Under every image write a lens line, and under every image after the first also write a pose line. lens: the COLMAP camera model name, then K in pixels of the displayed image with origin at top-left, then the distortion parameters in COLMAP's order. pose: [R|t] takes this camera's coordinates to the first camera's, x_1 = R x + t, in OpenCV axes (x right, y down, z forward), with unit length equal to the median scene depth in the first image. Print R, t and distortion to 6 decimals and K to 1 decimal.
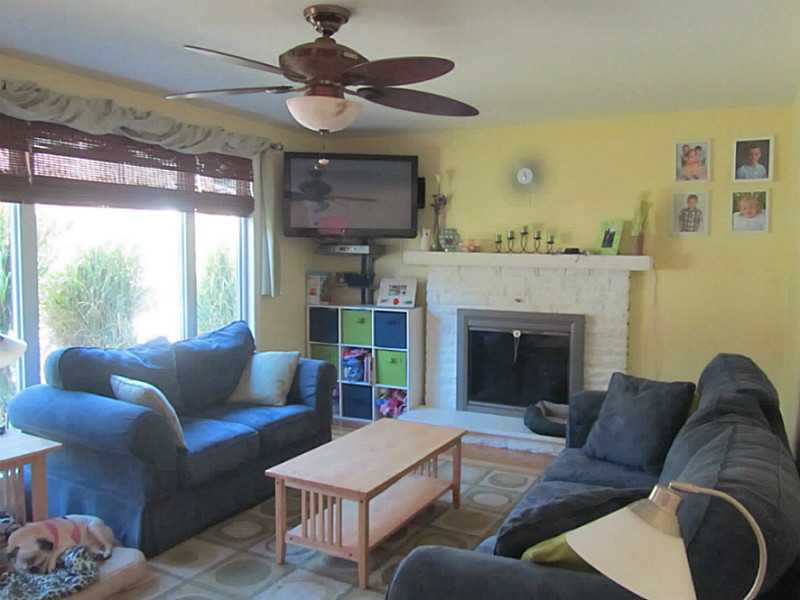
lens RADIAL K [[658.8, 0, 400.0], [0, 658.8, 300.0], [0, 0, 1]] dist [-0.031279, -0.007696]
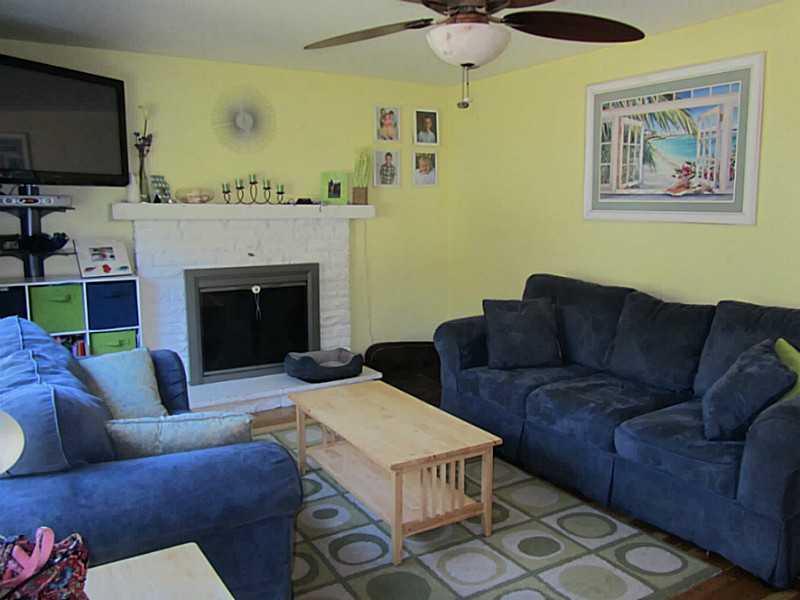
lens RADIAL K [[658.8, 0, 400.0], [0, 658.8, 300.0], [0, 0, 1]] dist [-0.031279, -0.007696]
pose [[0.522649, -0.128050, 0.842877, -0.538423], [0.070140, 0.991763, 0.107176, -0.021655], [-0.849658, 0.003104, 0.527325, 0.336502]]
